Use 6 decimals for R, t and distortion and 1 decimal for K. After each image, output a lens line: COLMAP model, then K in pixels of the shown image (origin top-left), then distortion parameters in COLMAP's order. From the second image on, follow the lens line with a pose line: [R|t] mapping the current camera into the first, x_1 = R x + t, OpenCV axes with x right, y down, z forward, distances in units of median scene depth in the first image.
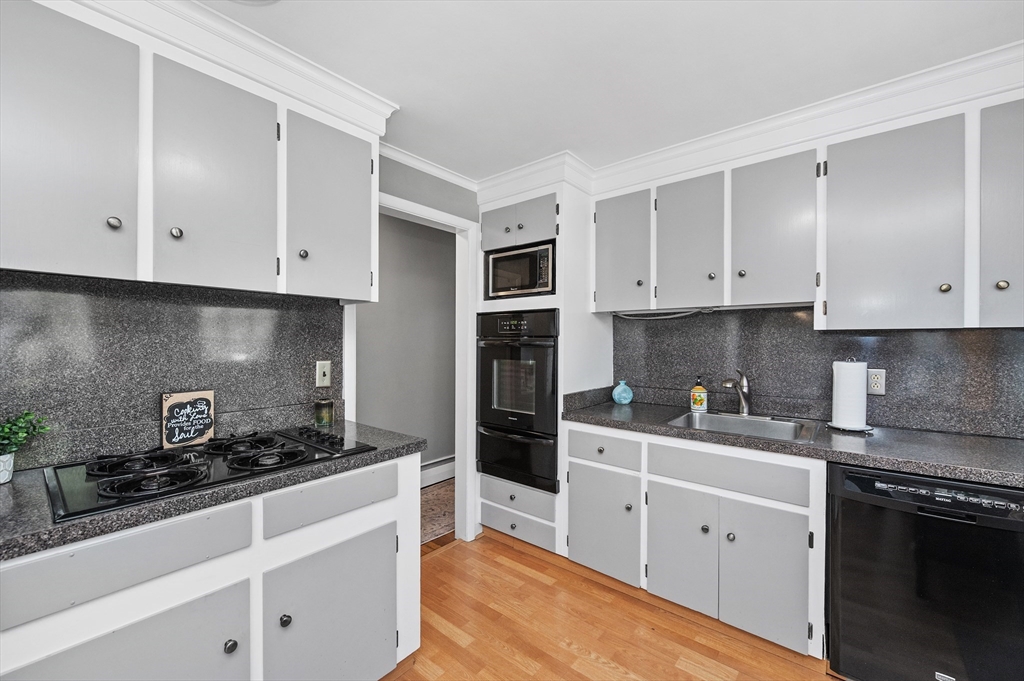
lens RADIAL K [[409.0, 0, 507.1], [0, 409.0, 344.7], [0, 0, 1]] dist [-0.003944, -0.000564]
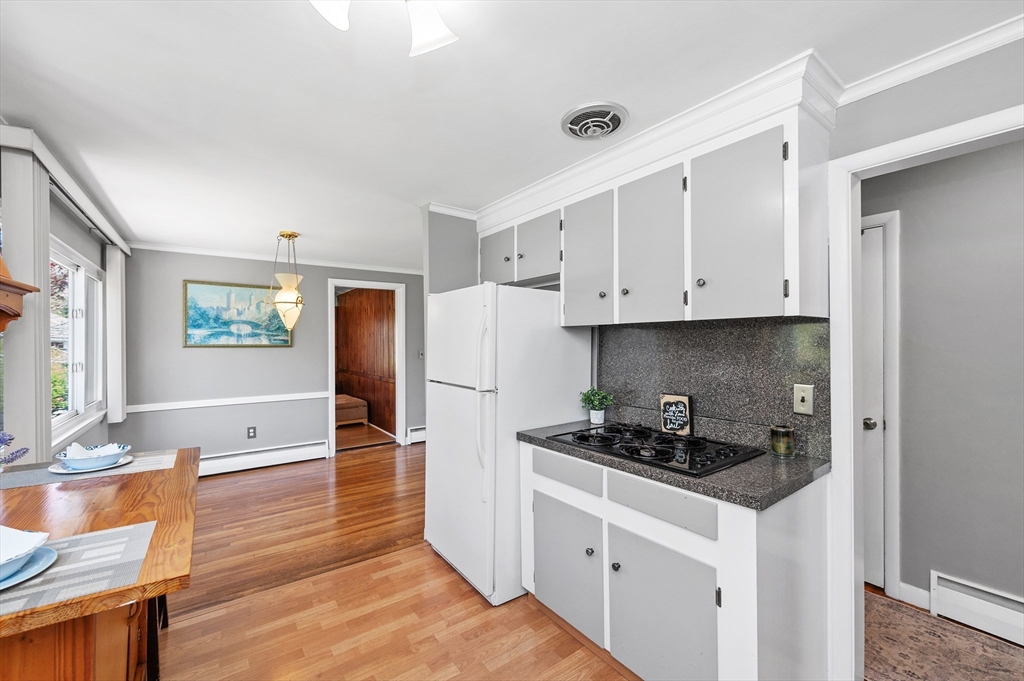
lens RADIAL K [[409.0, 0, 504.2], [0, 409.0, 345.9], [0, 0, 1]] dist [-0.003944, -0.000564]
pose [[-0.239401, 0.006463, -0.970899, 0.768528], [-0.000456, 0.999977, 0.006769, -0.066829], [0.970921, 0.002064, -0.239392, 0.834021]]
